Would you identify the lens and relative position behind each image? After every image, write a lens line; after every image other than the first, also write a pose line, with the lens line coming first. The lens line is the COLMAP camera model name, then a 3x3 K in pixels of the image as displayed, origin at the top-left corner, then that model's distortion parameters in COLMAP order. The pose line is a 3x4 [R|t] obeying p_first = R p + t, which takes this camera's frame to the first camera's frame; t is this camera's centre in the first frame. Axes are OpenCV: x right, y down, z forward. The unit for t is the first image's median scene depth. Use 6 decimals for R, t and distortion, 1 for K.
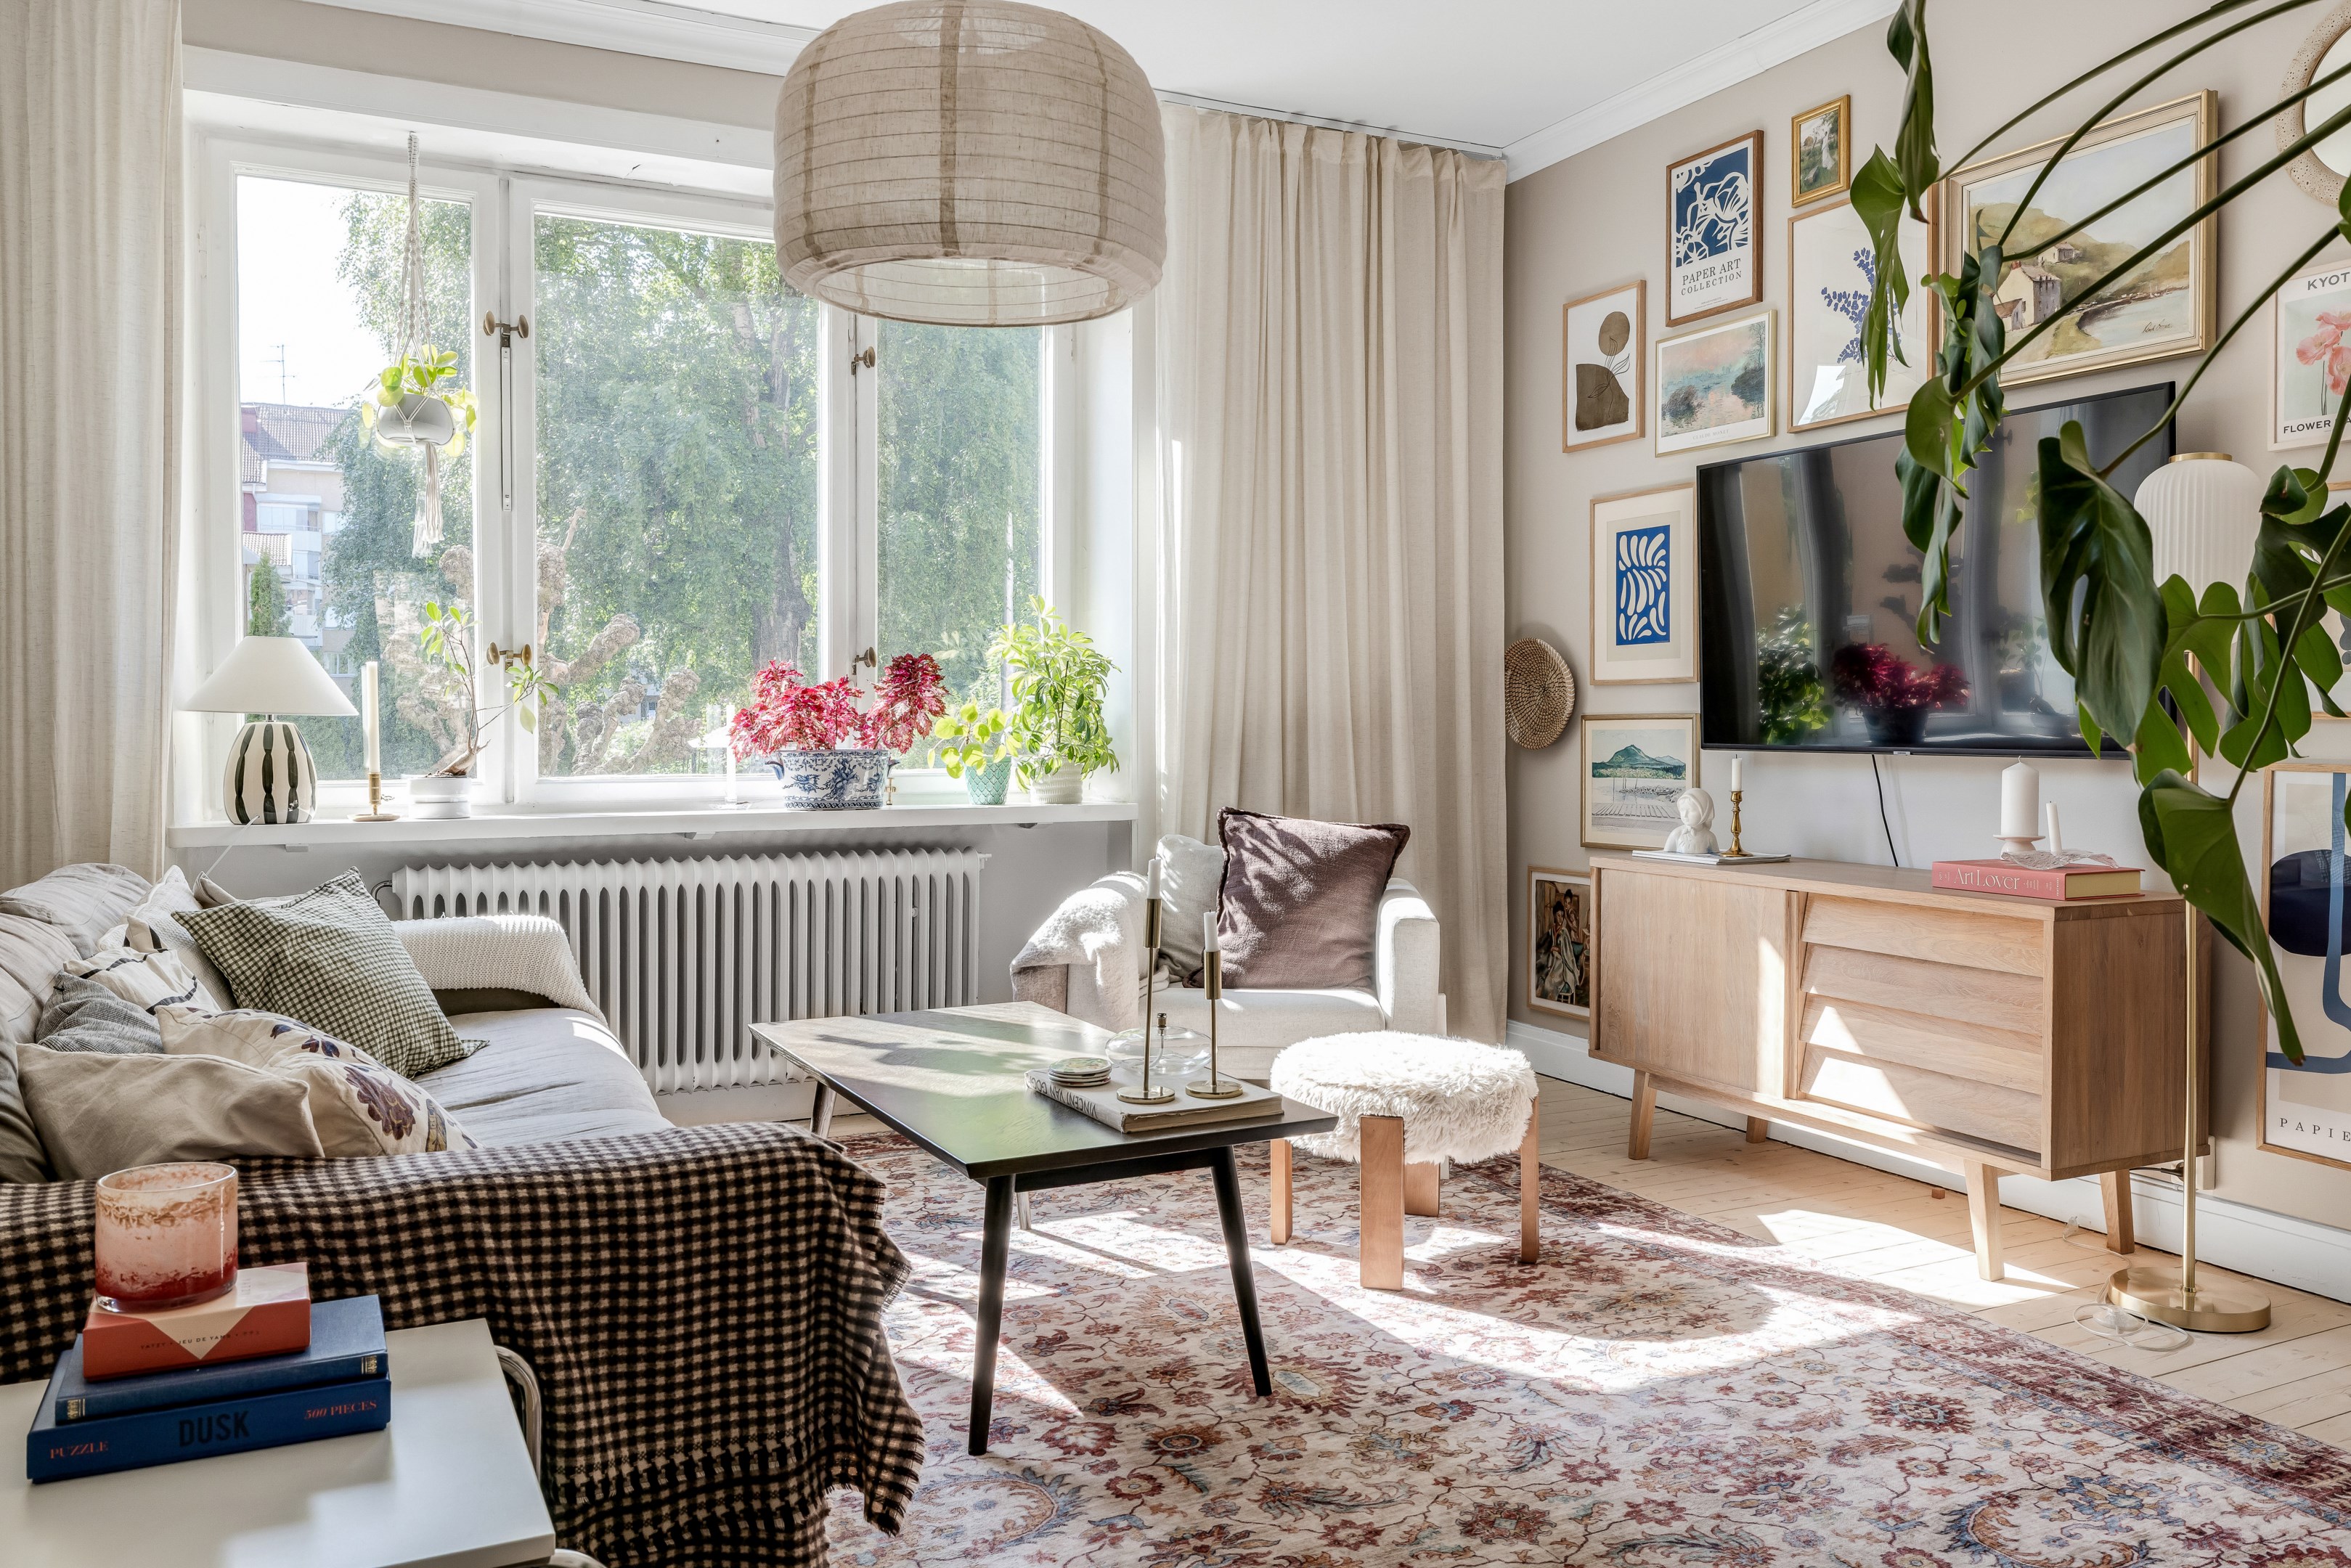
lens RADIAL K [[1741.6, 0, 1179.2], [0, 1741.6, 756.2], [0, 0, 1]] dist [-0.001157, 0.003093]
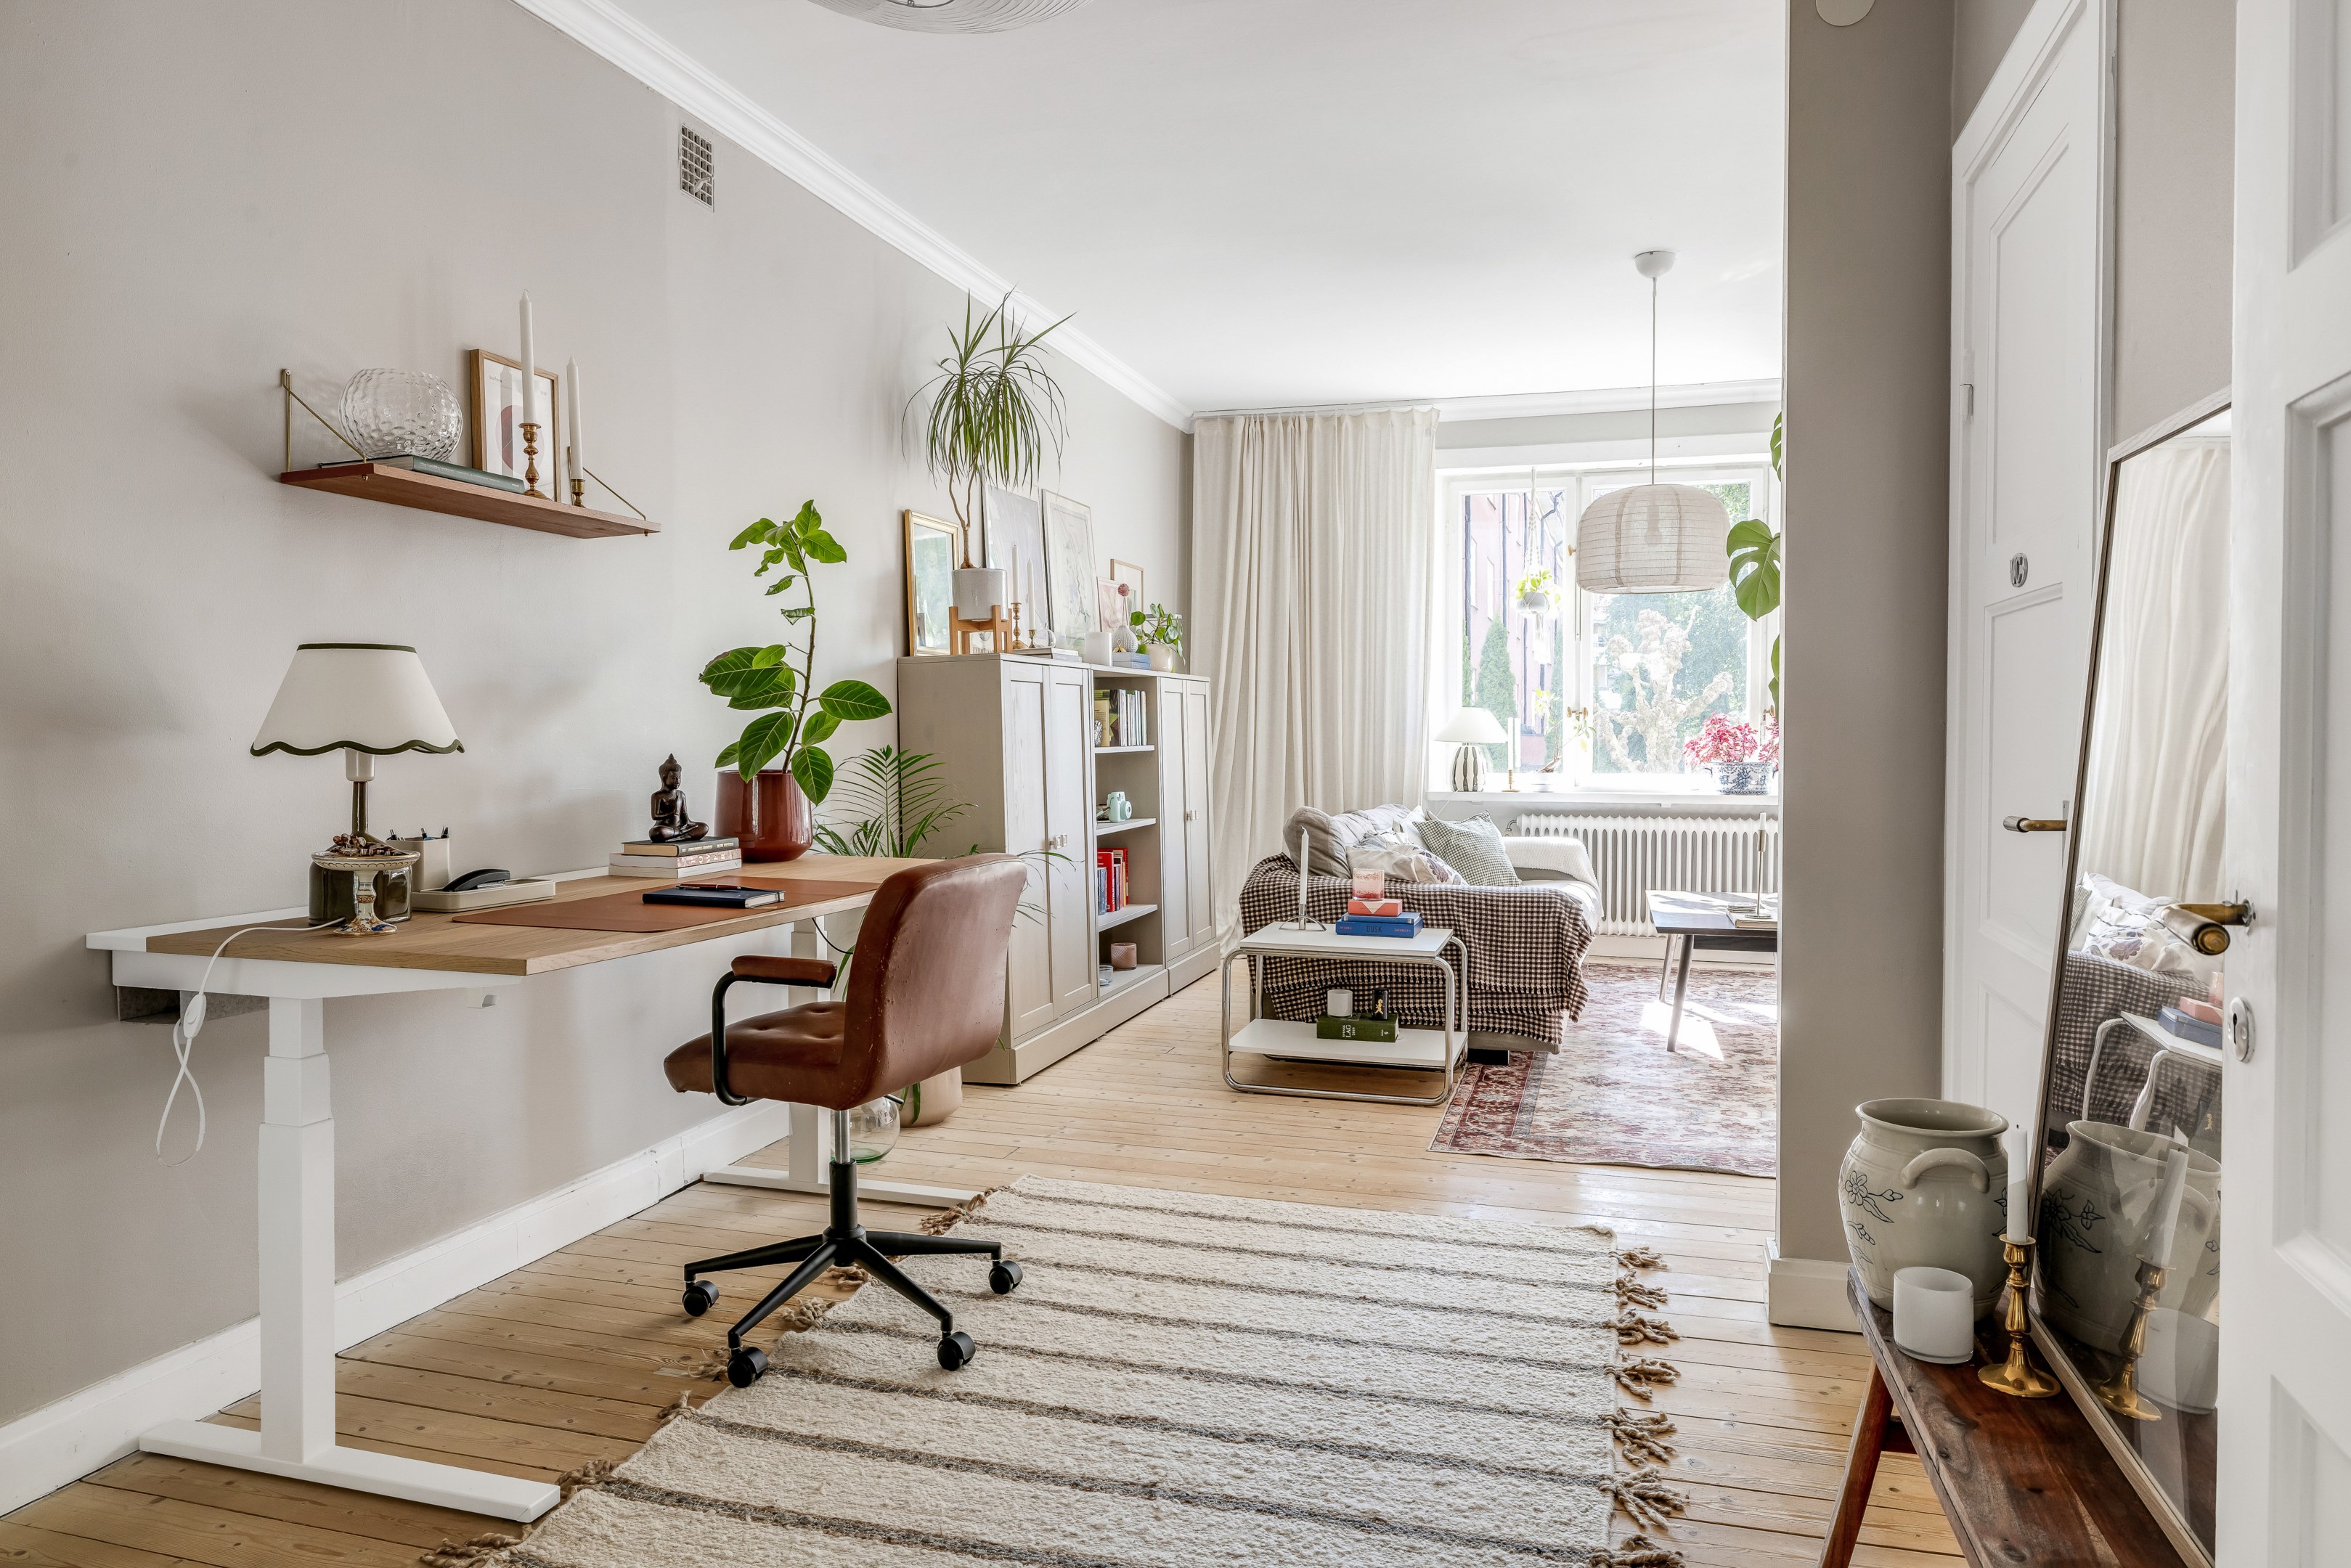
lens RADIAL K [[1581.9, 0, 1169.6], [0, 1581.9, 781.9], [0, 0, 1]] dist [0.000197, 0.000428]
pose [[0.726220, 0.025041, -0.687006, 0.632362], [-0.016768, 0.999684, 0.018713, -0.005196], [0.687258, -0.002070, 0.726411, -0.778572]]
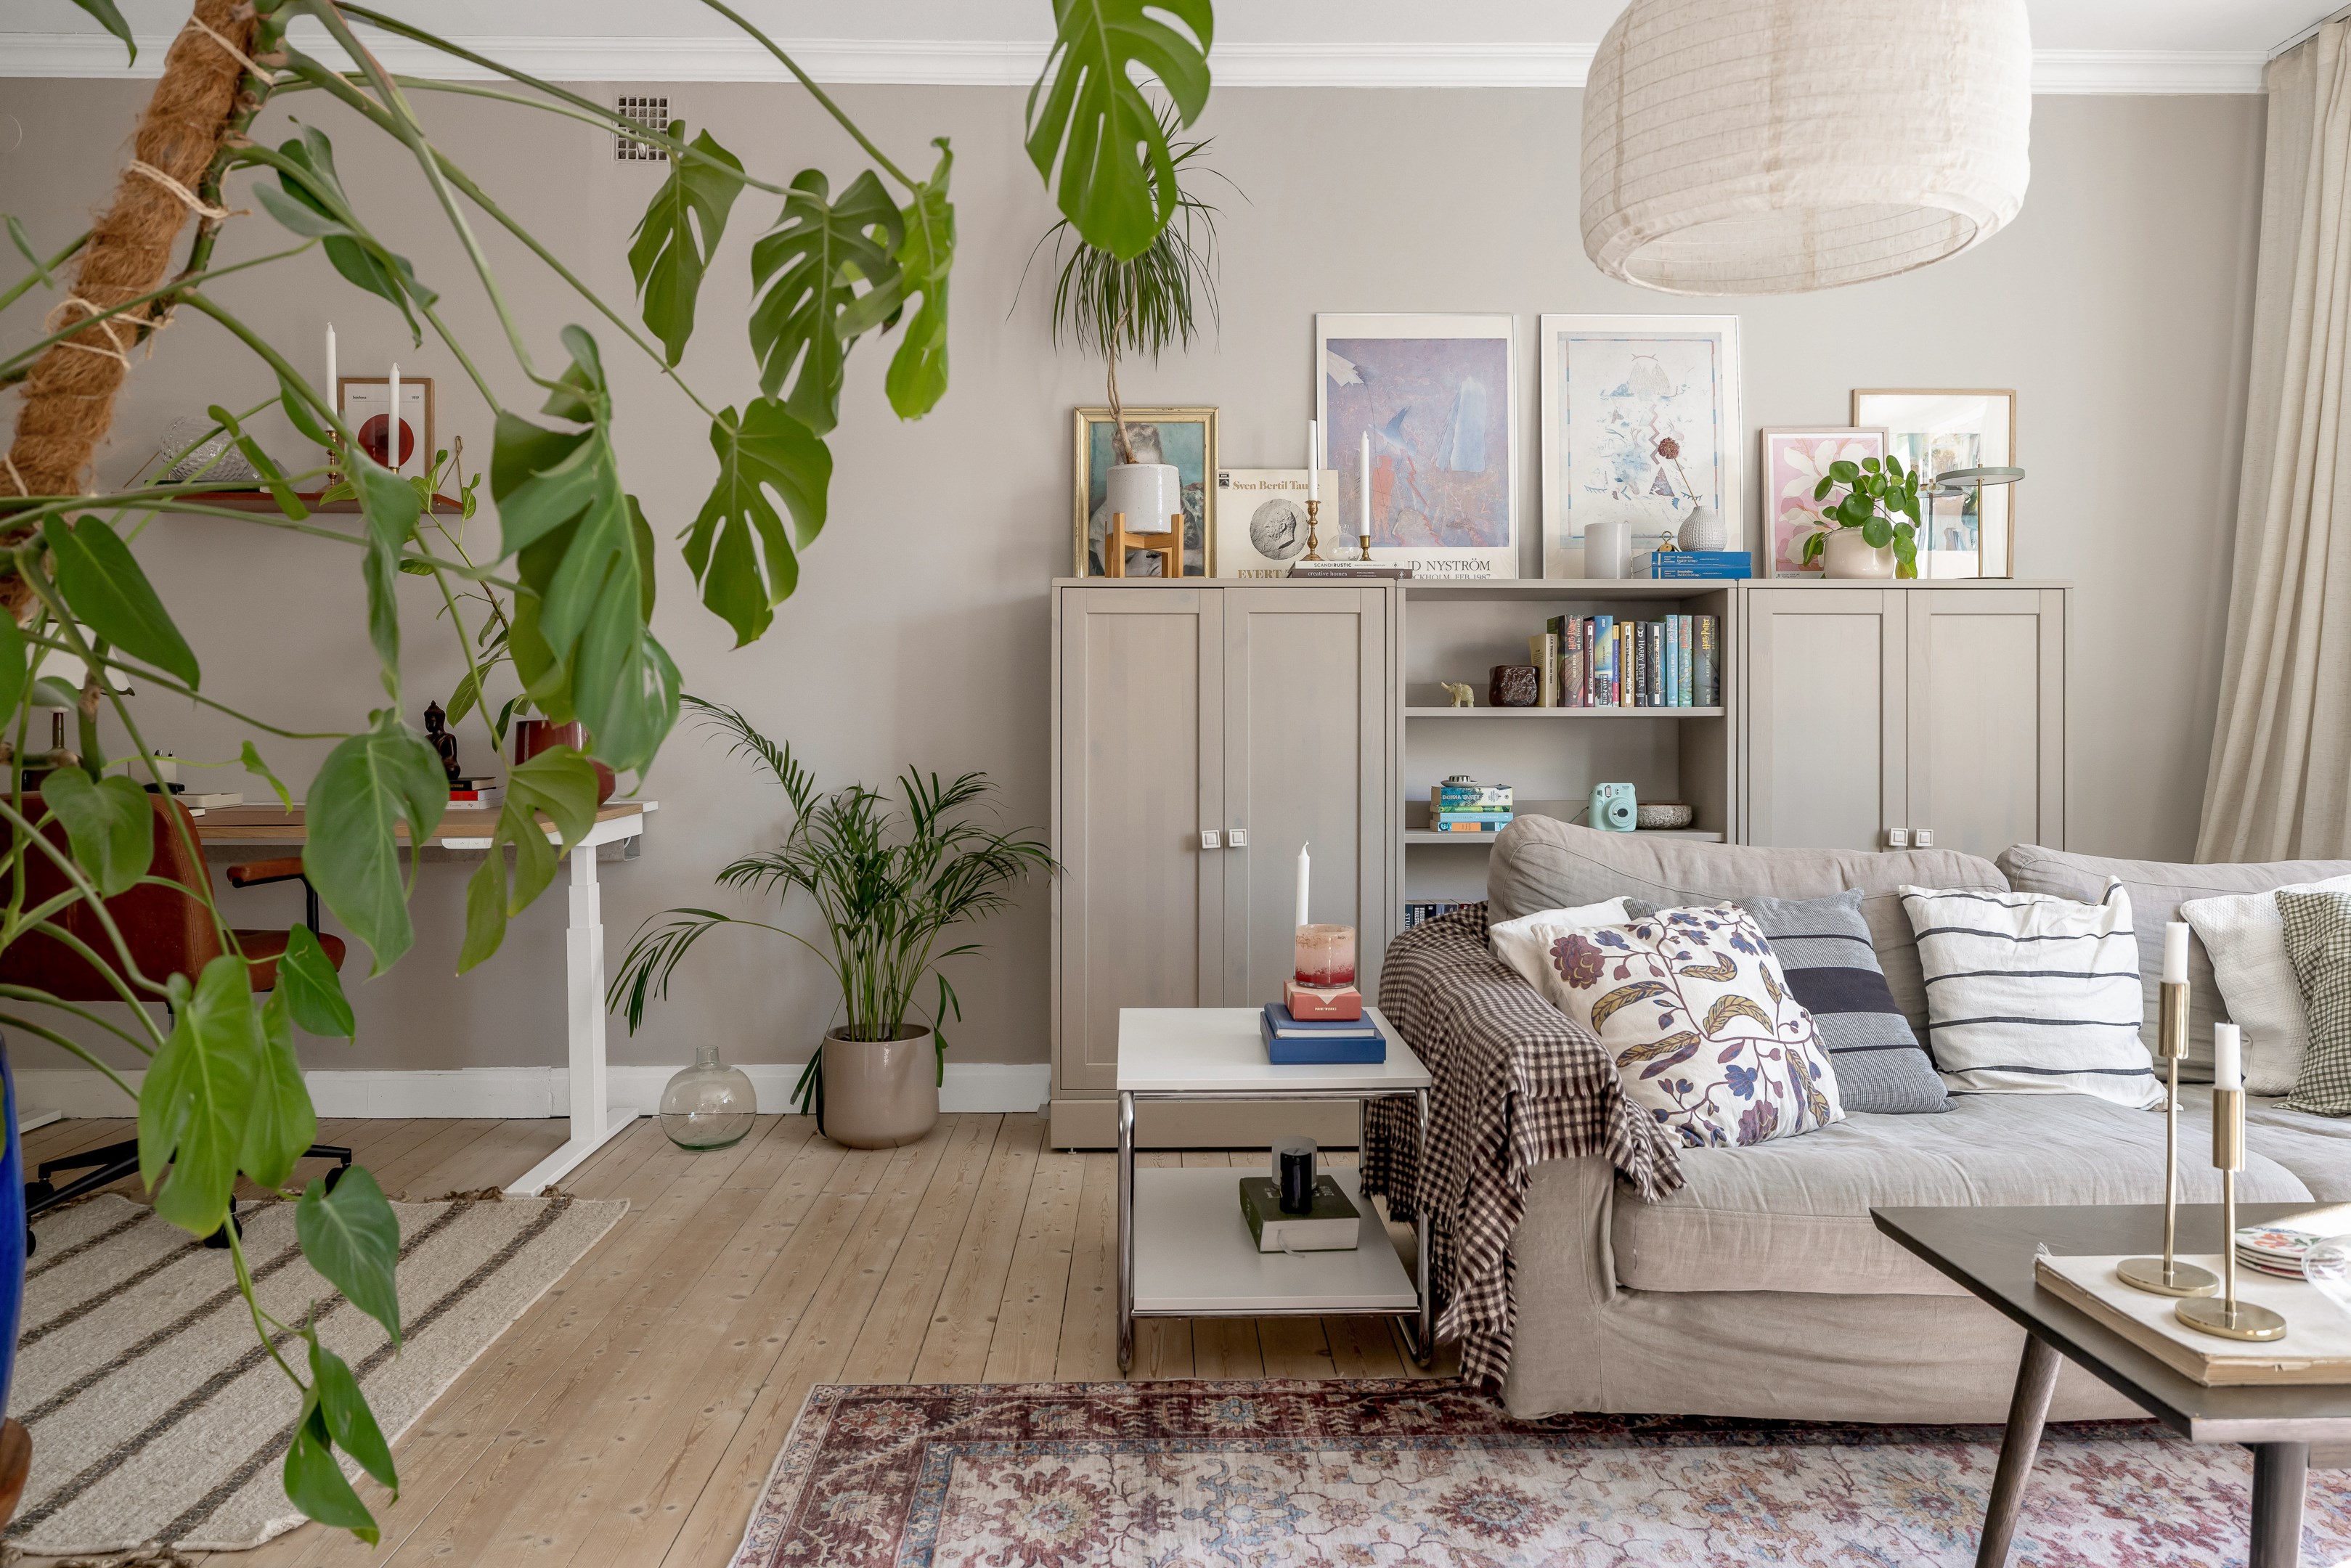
lens RADIAL K [[1684.0, 0, 1178.0], [0, 1684.0, 766.1], [0, 0, 1]] dist [-0.001270, -0.000753]
pose [[-0.439110, 0.027870, -0.898001, 0.545390], [-0.020757, 0.998937, 0.041152, -0.012643], [0.898194, 0.036710, -0.438065, 0.677052]]
